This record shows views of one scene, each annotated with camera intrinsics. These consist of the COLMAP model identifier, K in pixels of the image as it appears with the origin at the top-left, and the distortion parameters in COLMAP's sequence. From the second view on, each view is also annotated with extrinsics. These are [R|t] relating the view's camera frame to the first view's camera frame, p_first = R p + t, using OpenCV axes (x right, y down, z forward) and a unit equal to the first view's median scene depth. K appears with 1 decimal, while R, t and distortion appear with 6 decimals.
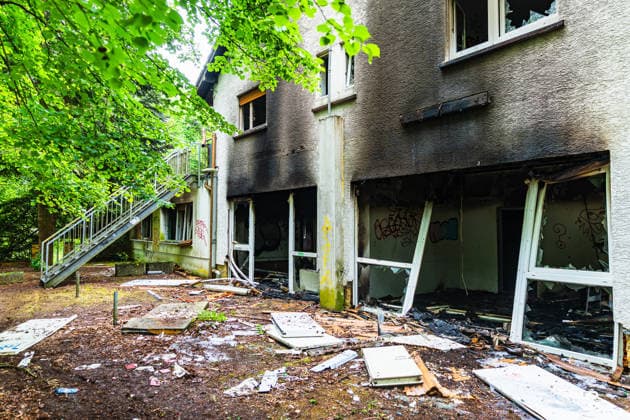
lens RADIAL K [[449.1, 0, 315.0], [0, 449.1, 210.0], [0, 0, 1]] dist [-0.001033, -0.000443]
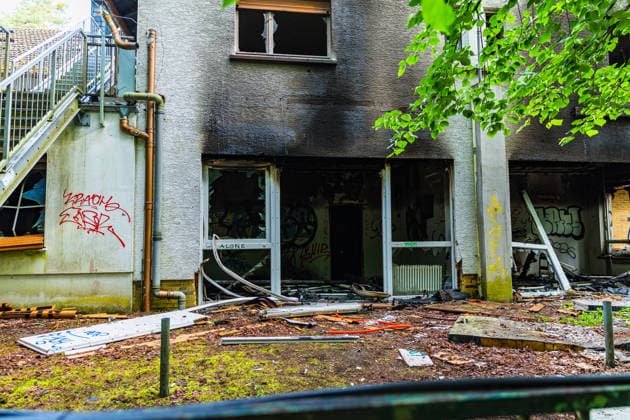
lens RADIAL K [[421.8, 0, 315.0], [0, 421.8, 210.0], [0, 0, 1]] dist [-0.006109, -0.002124]
pose [[0.476363, 0.060462, 0.877168, -0.716663], [-0.021299, 0.998134, -0.057233, 0.081139], [-0.878991, 0.008581, 0.476761, 0.773142]]
